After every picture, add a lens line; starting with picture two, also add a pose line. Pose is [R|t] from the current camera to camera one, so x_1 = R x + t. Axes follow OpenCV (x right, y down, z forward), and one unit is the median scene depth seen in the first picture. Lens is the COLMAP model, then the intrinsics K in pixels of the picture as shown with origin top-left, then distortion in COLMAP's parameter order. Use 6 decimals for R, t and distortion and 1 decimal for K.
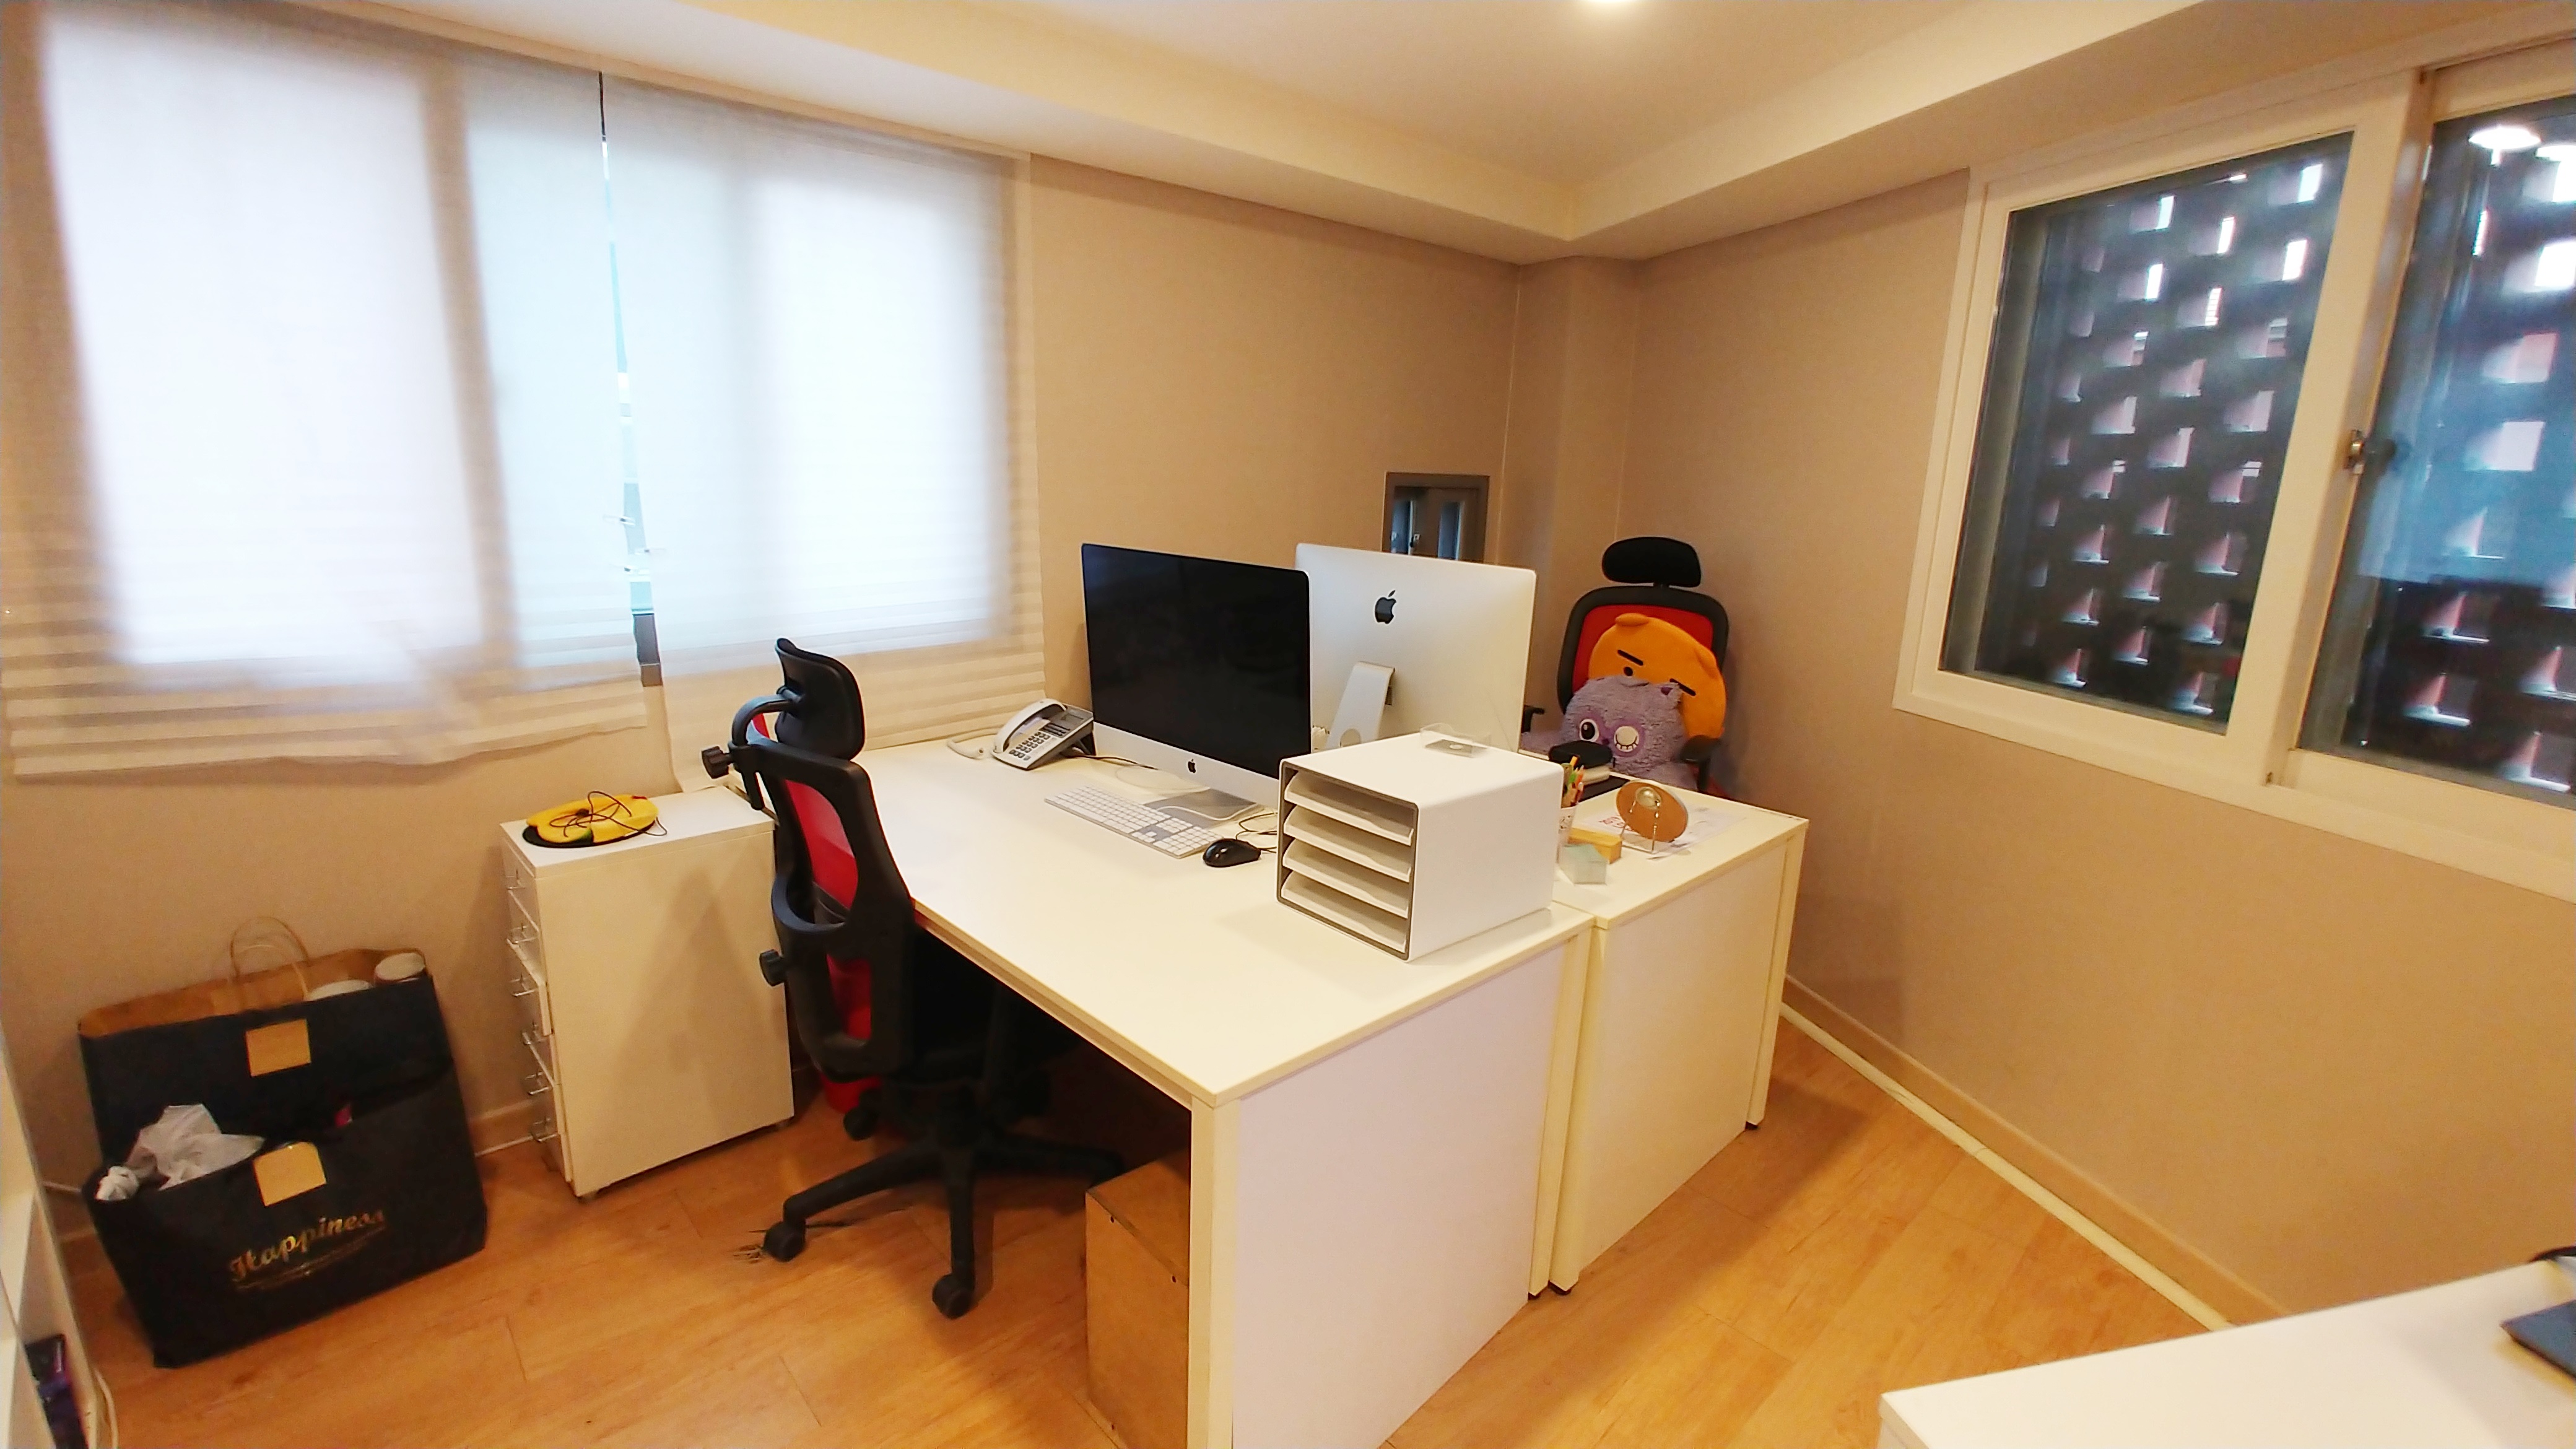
lens RADIAL K [[1101.0, 0, 1265.7], [0, 1101.0, 716.0], [0, 0, 1]] dist [-0.019265, 0.000221]
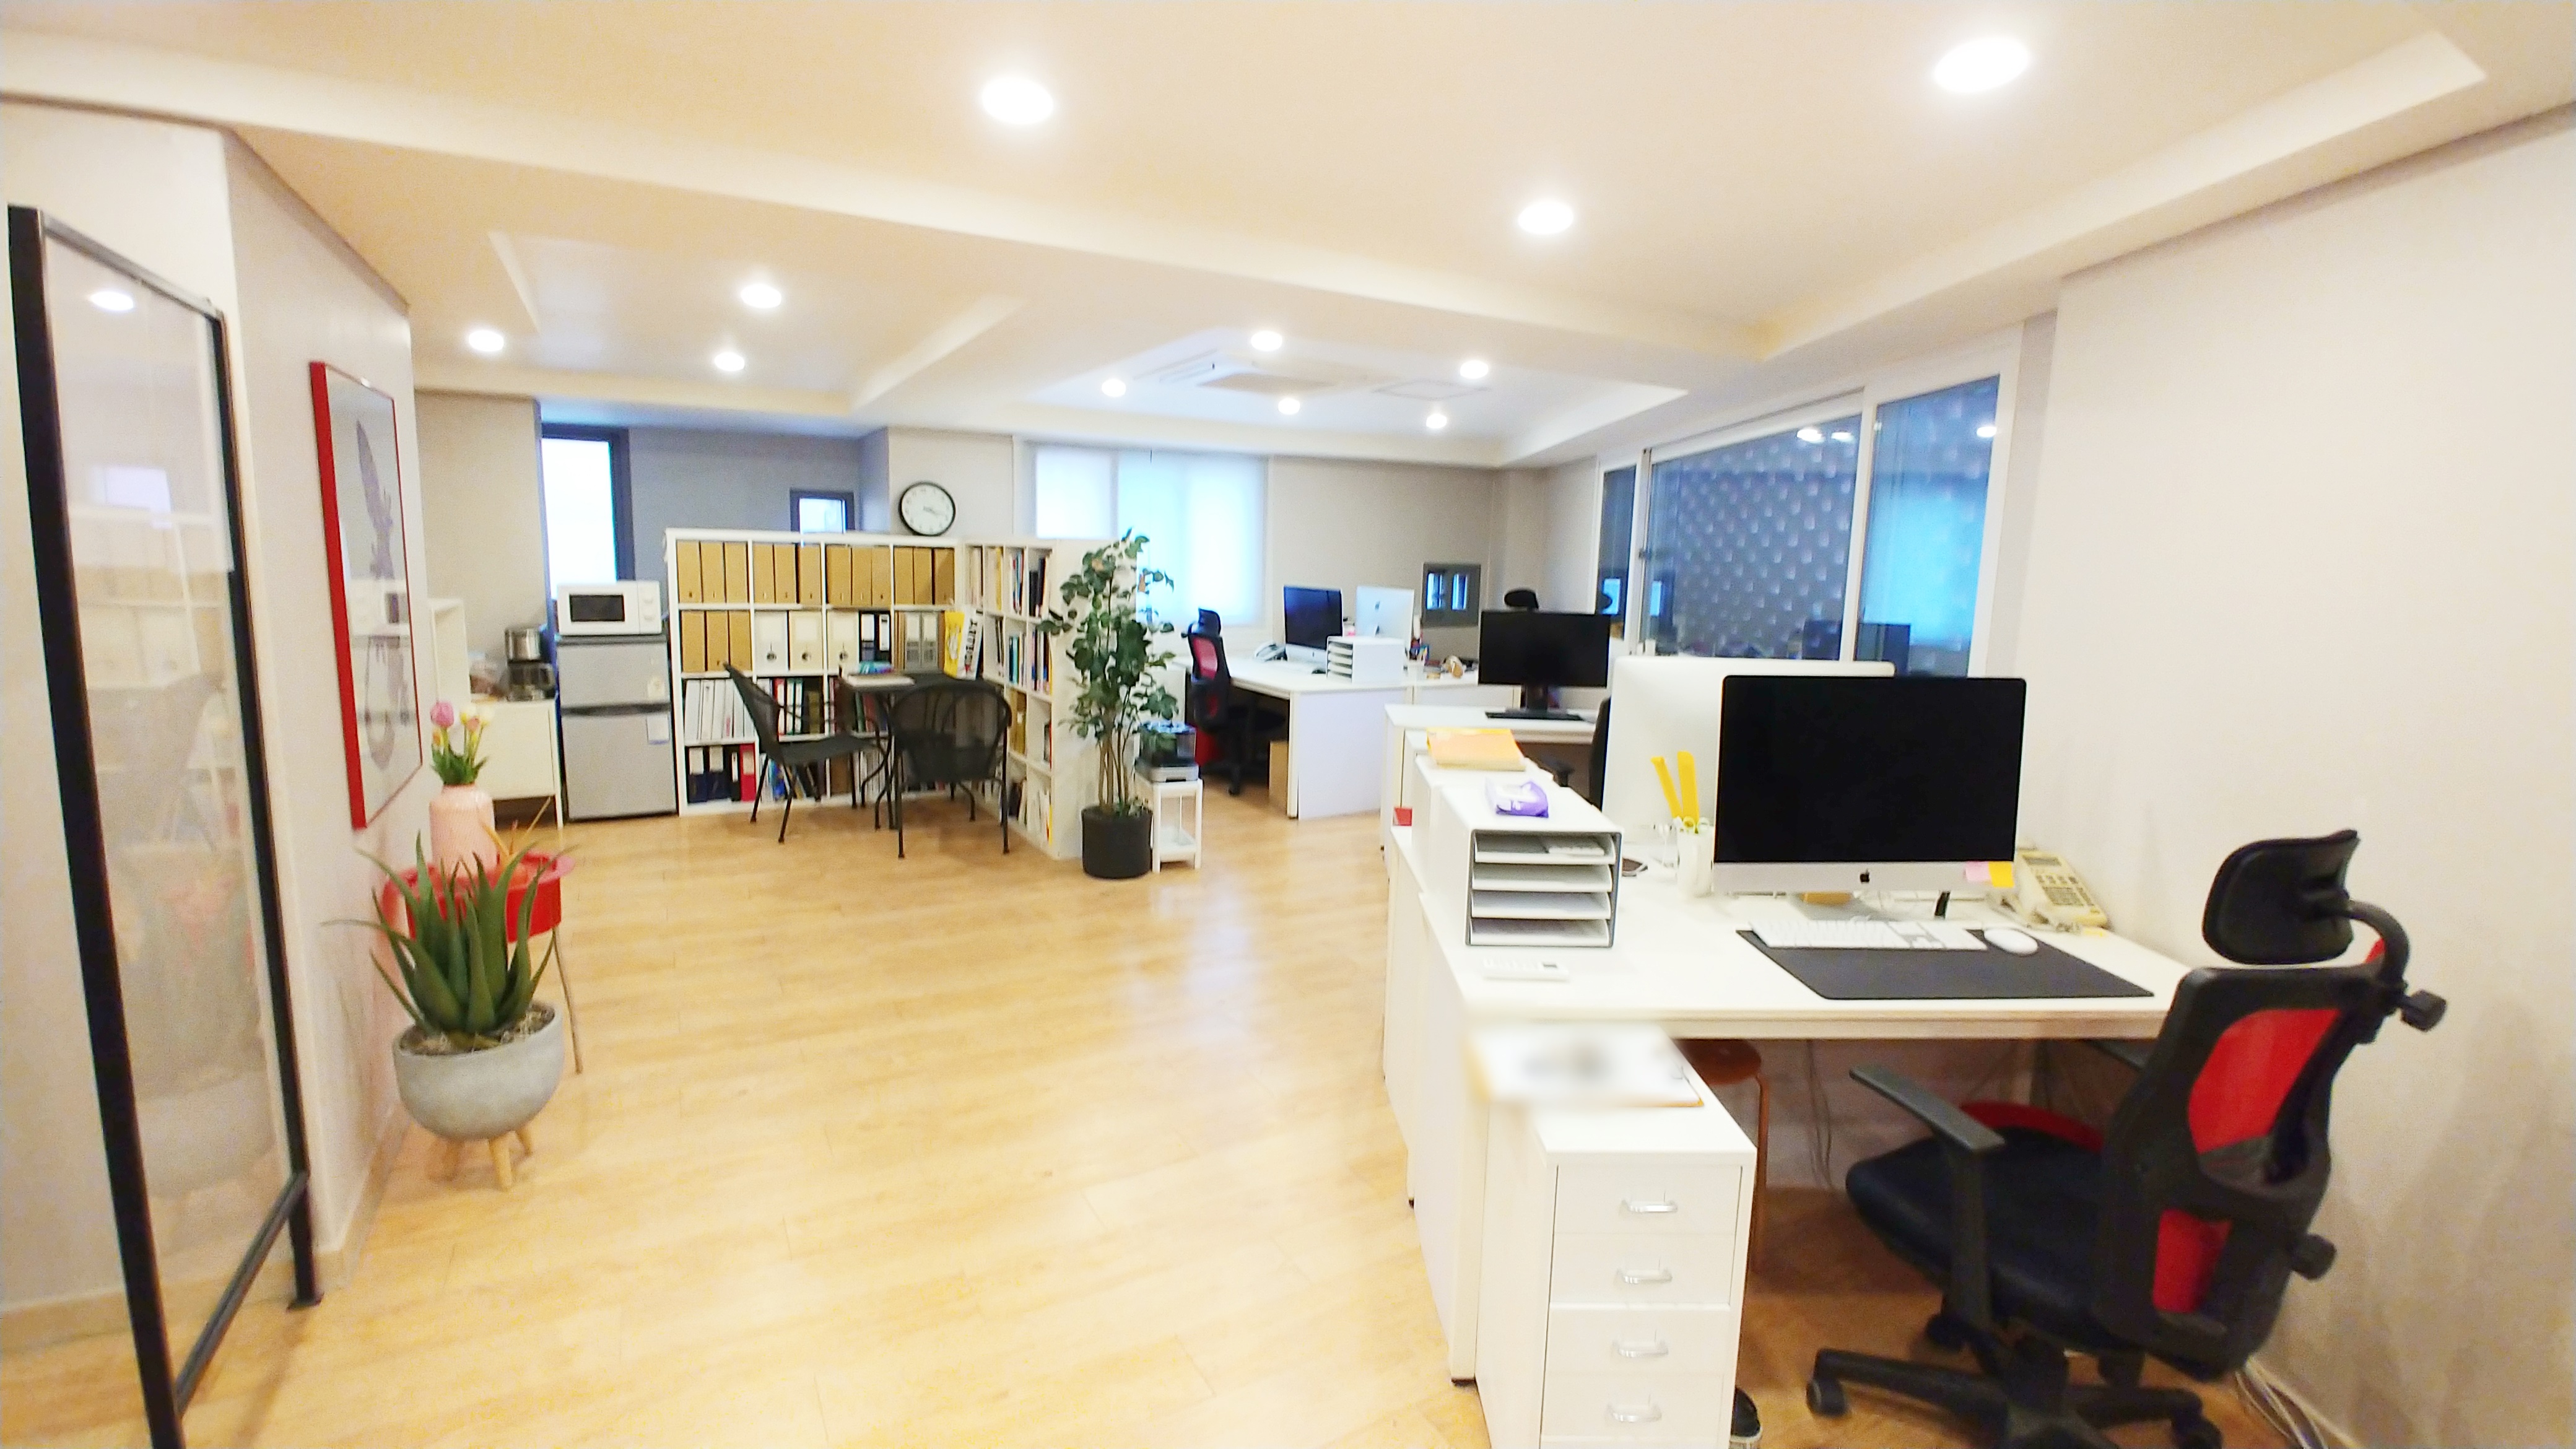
lens RADIAL K [[1118.3, 0, 1276.3], [0, 1118.3, 717.8], [0, 0, 1]] dist [-0.025363, 0.000313]
pose [[0.973781, 0.025303, -0.226075, 0.653096], [-0.044247, 0.995882, -0.079128, 0.567732], [0.223142, 0.087057, 0.970891, -2.481542]]
